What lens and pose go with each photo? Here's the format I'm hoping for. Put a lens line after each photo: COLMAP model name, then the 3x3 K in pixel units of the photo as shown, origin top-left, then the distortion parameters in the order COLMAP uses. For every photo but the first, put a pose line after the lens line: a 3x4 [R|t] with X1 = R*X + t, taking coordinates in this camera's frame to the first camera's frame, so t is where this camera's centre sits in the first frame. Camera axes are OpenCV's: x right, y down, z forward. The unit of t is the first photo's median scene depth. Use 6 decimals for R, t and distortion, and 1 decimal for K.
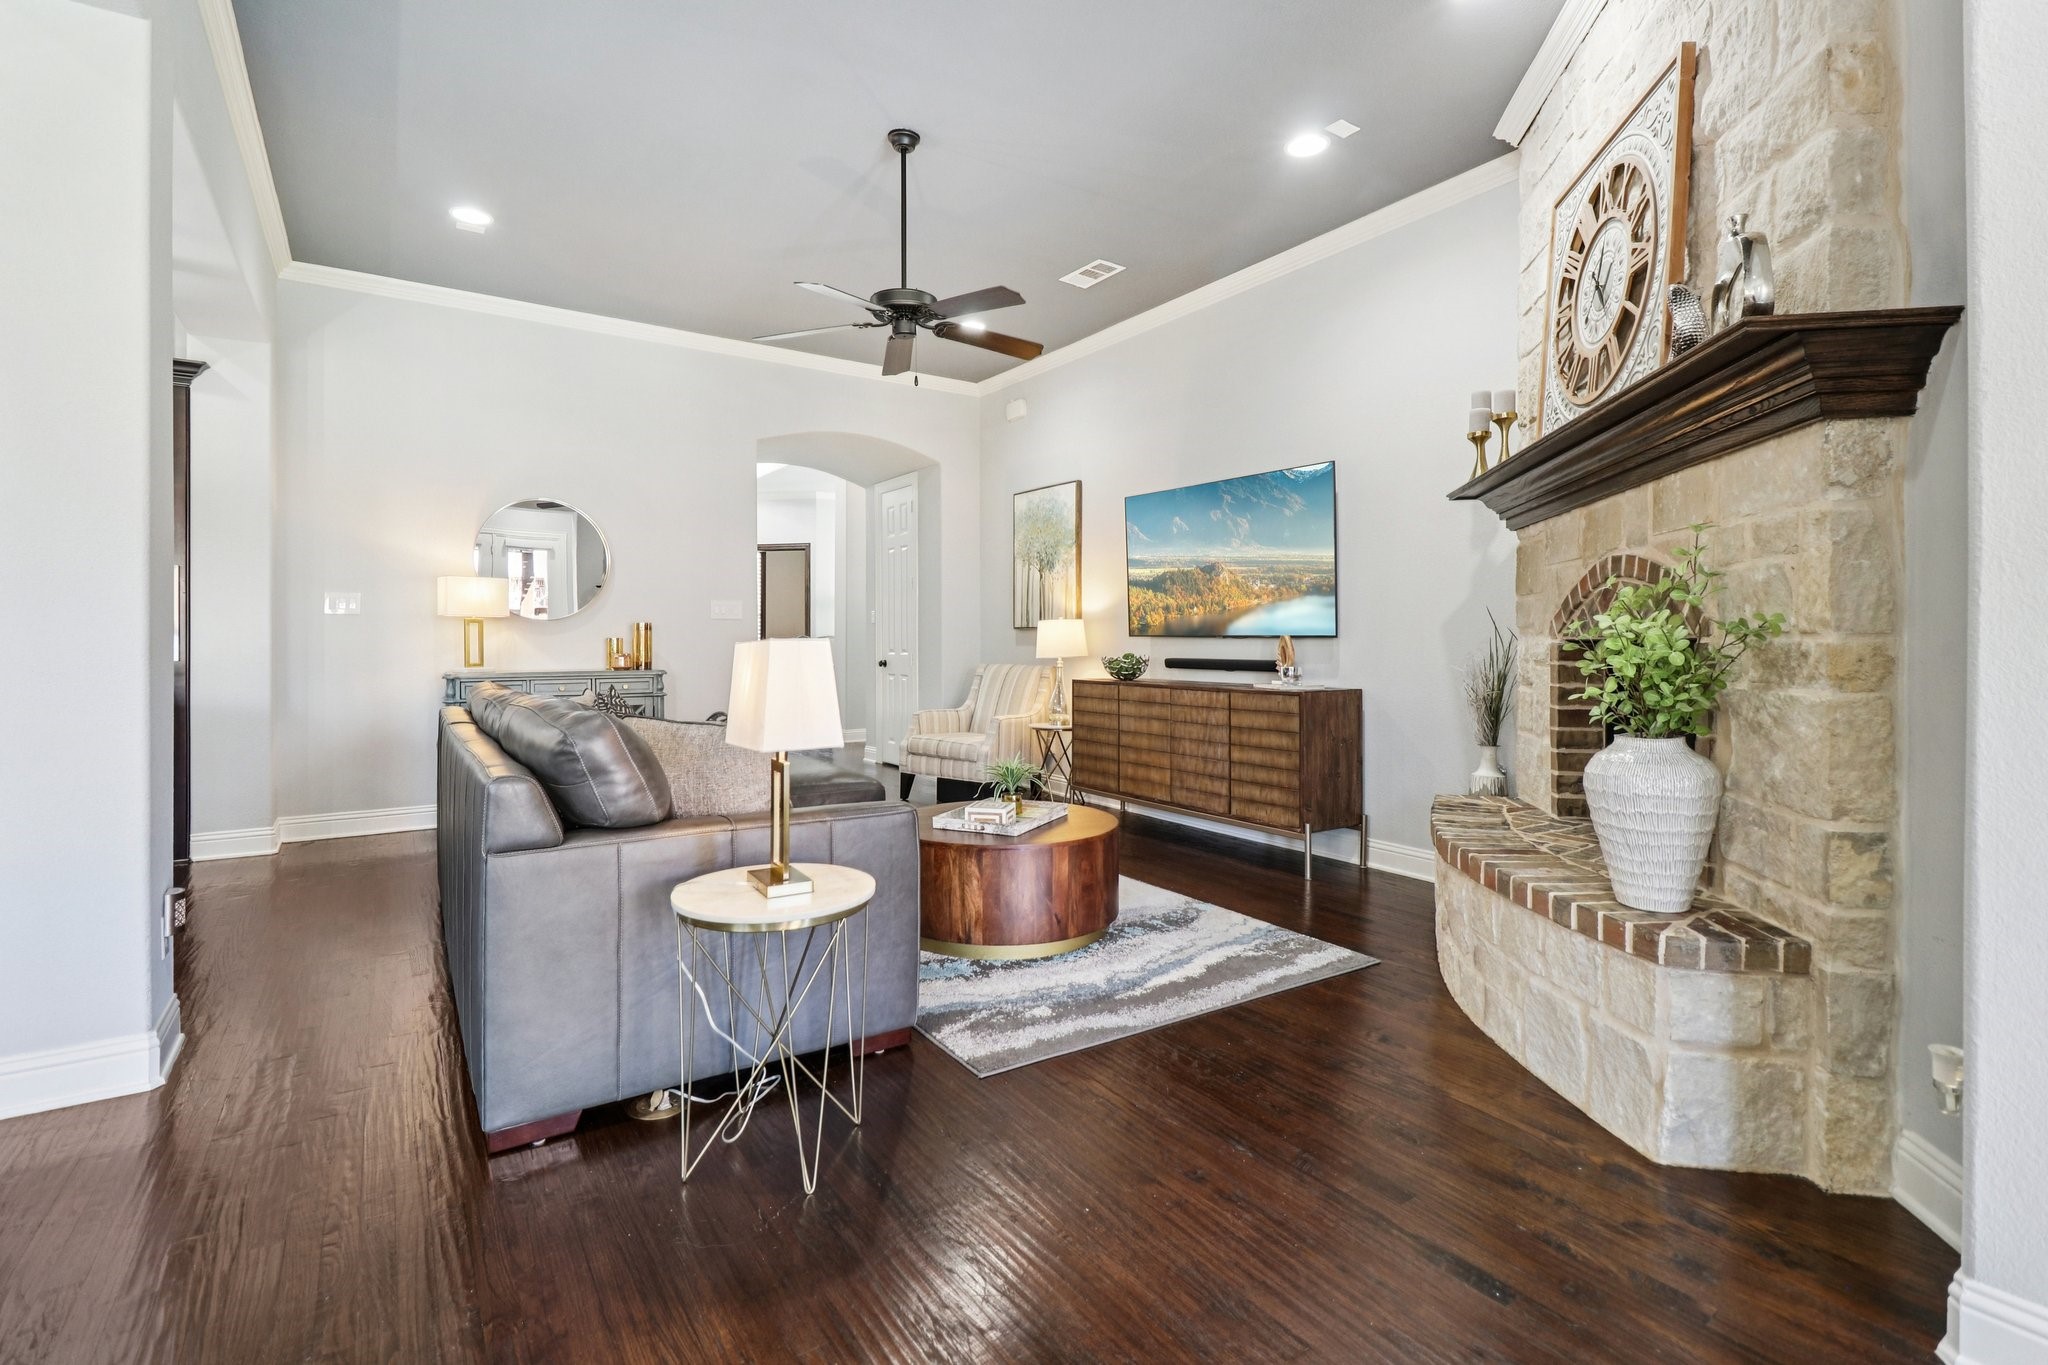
lens RADIAL K [[930.5, 0, 1016.3], [0, 930.5, 641.2], [0, 0, 1]] dist [0.010745, 0.000172]
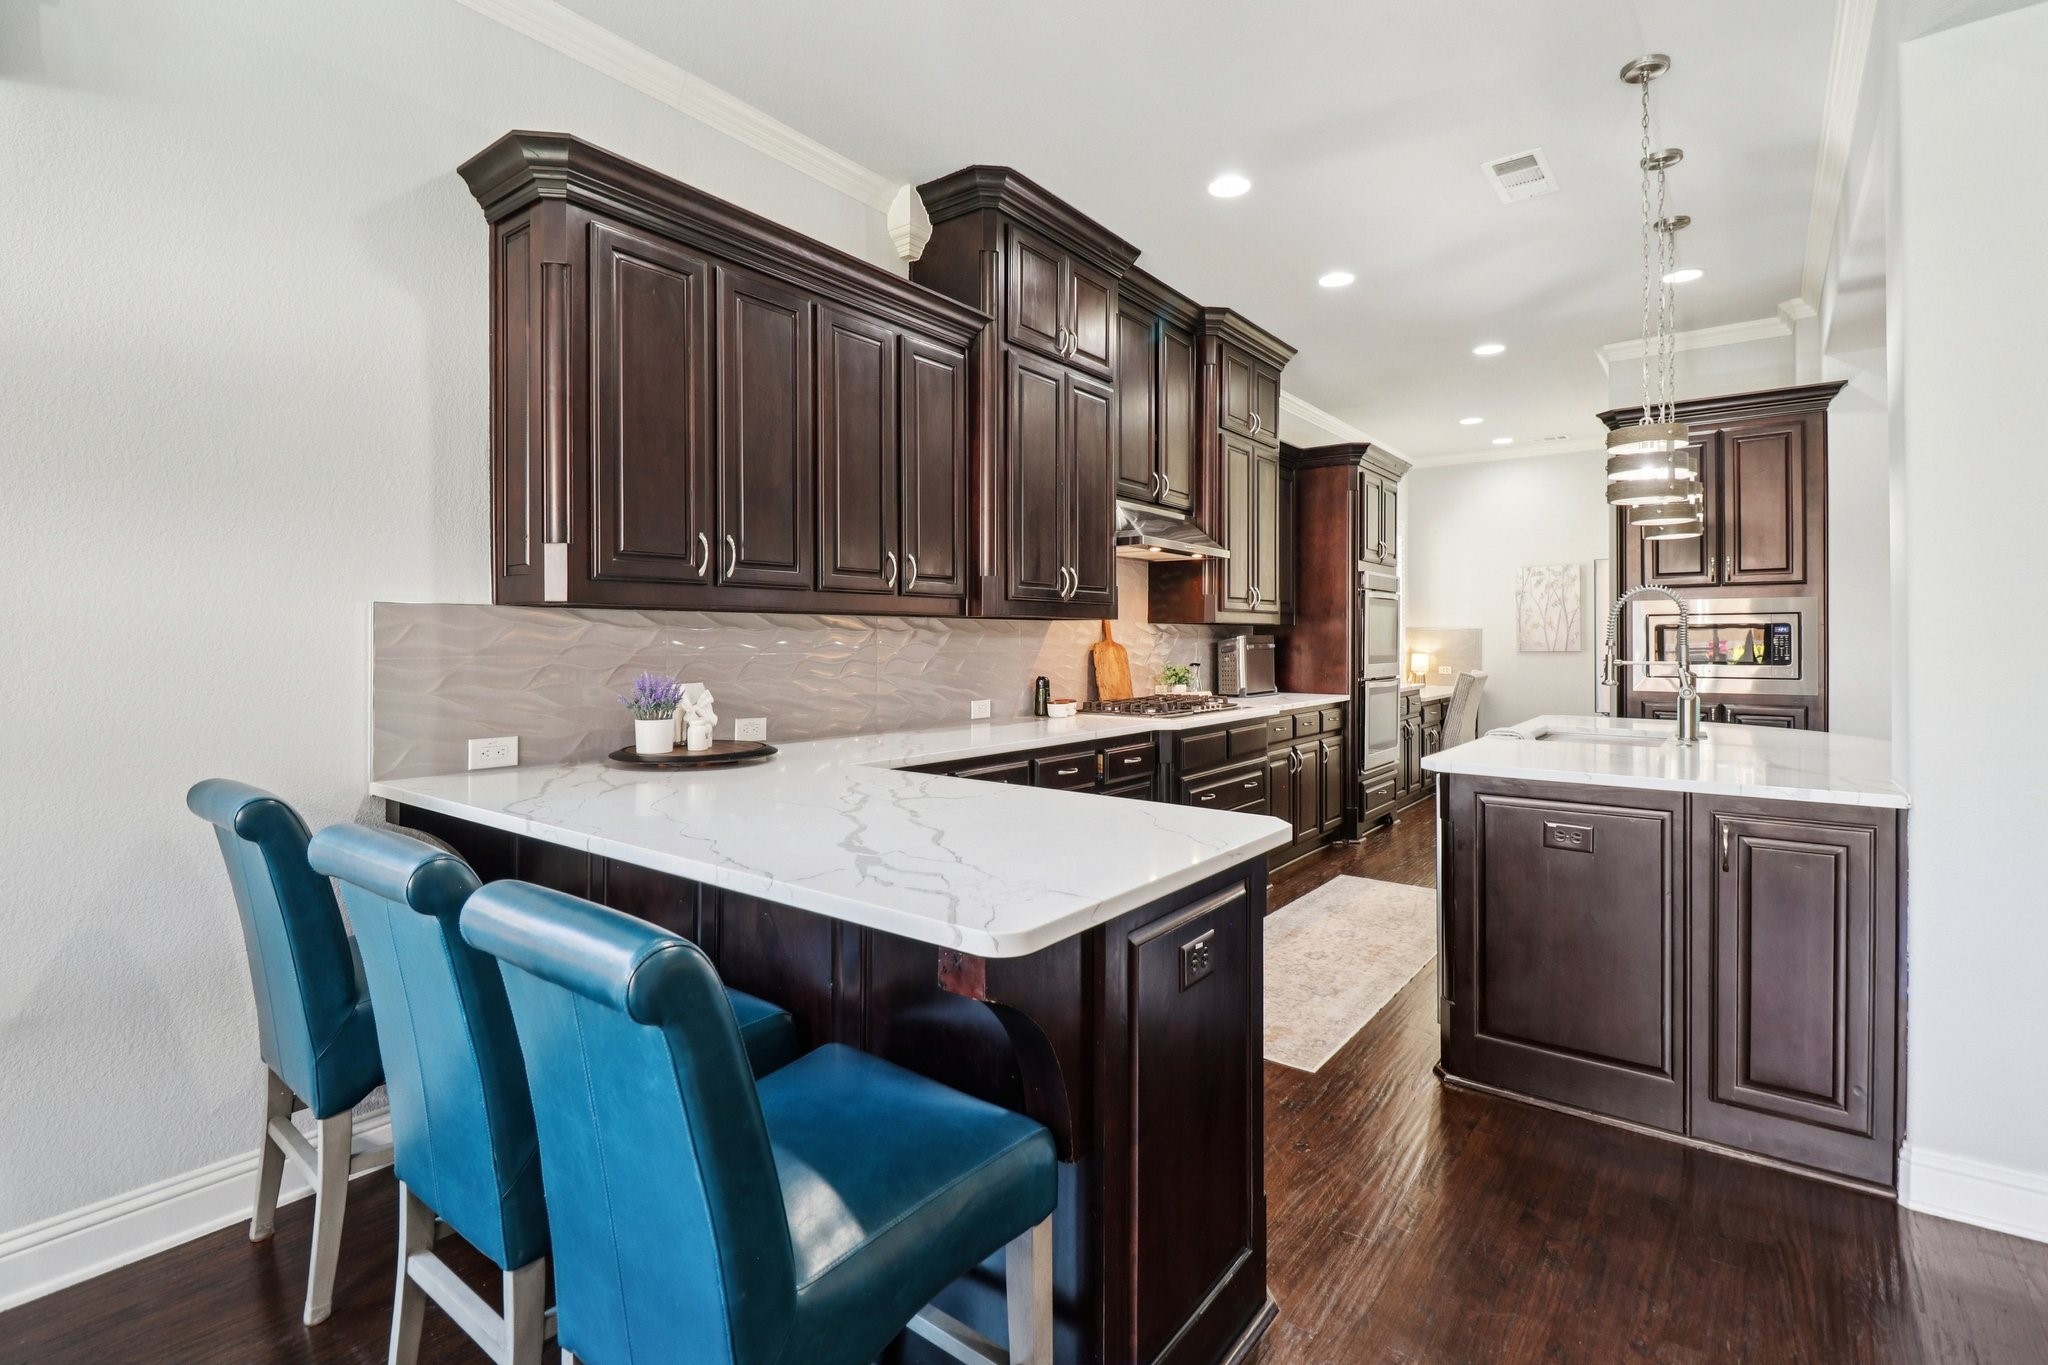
lens RADIAL K [[957.7, 0, 1014.5], [0, 957.7, 648.0], [0, 0, 1]] dist [0.002390, -0.000478]
pose [[0.315720, 0.007323, -0.948824, -0.215356], [0.002770, 0.999959, 0.008639, -0.038934], [0.948848, -0.005356, 0.315687, -0.105895]]
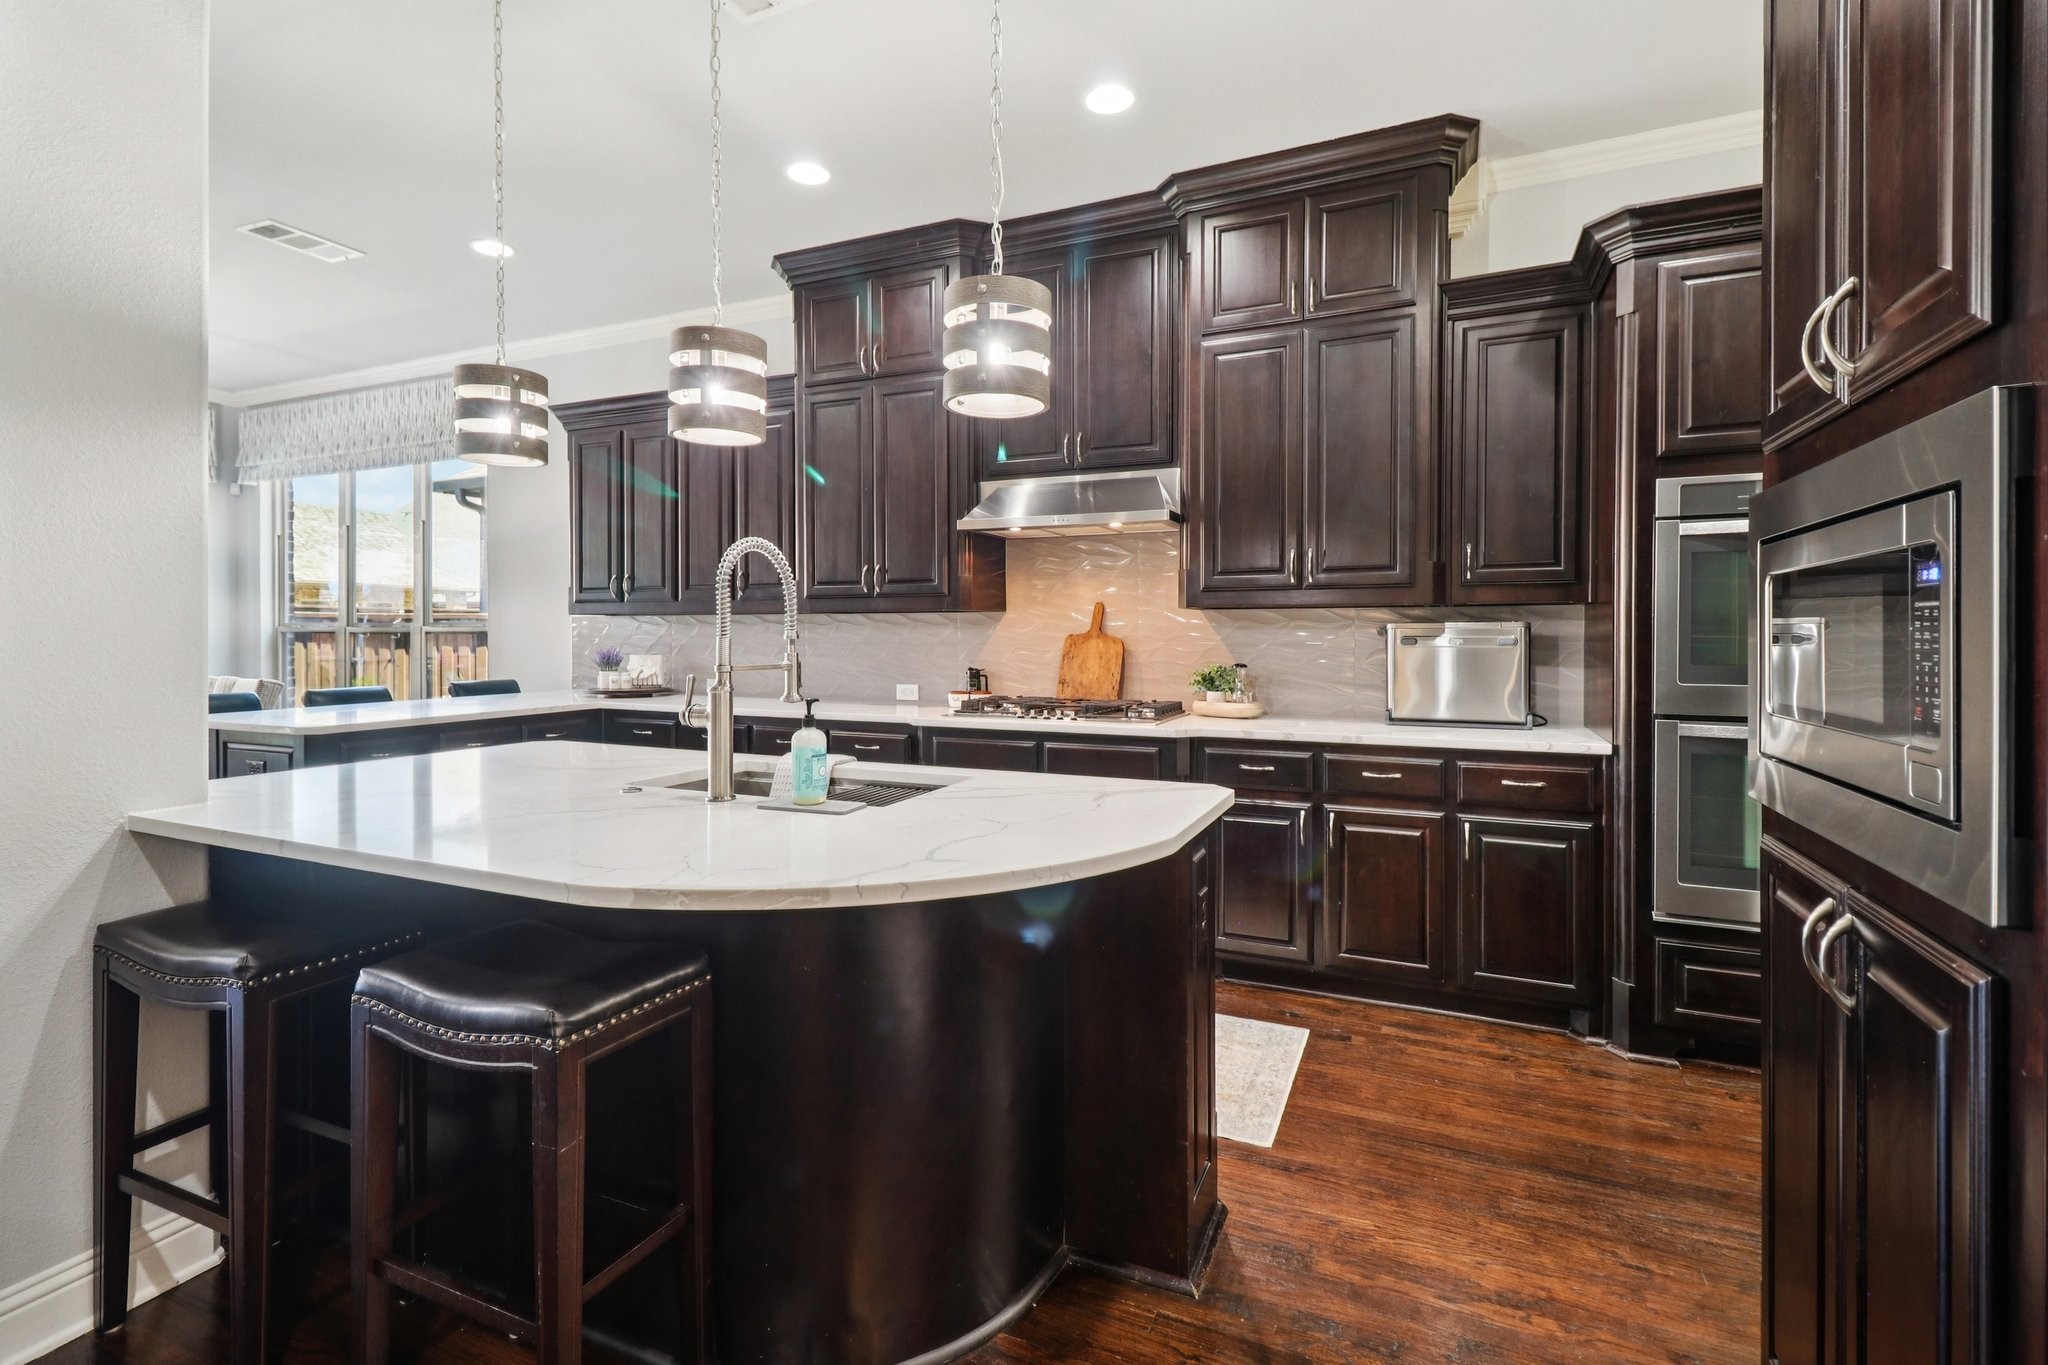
lens RADIAL K [[940.4, 0, 1019.4], [0, 940.4, 650.2], [0, 0, 1]] dist [0.002183, -0.008552]
pose [[-0.855481, 0.007733, -0.517777, -0.663970], [0.000343, 0.999897, 0.014366, -0.032688], [0.517835, 0.012112, -0.855395, 1.083465]]
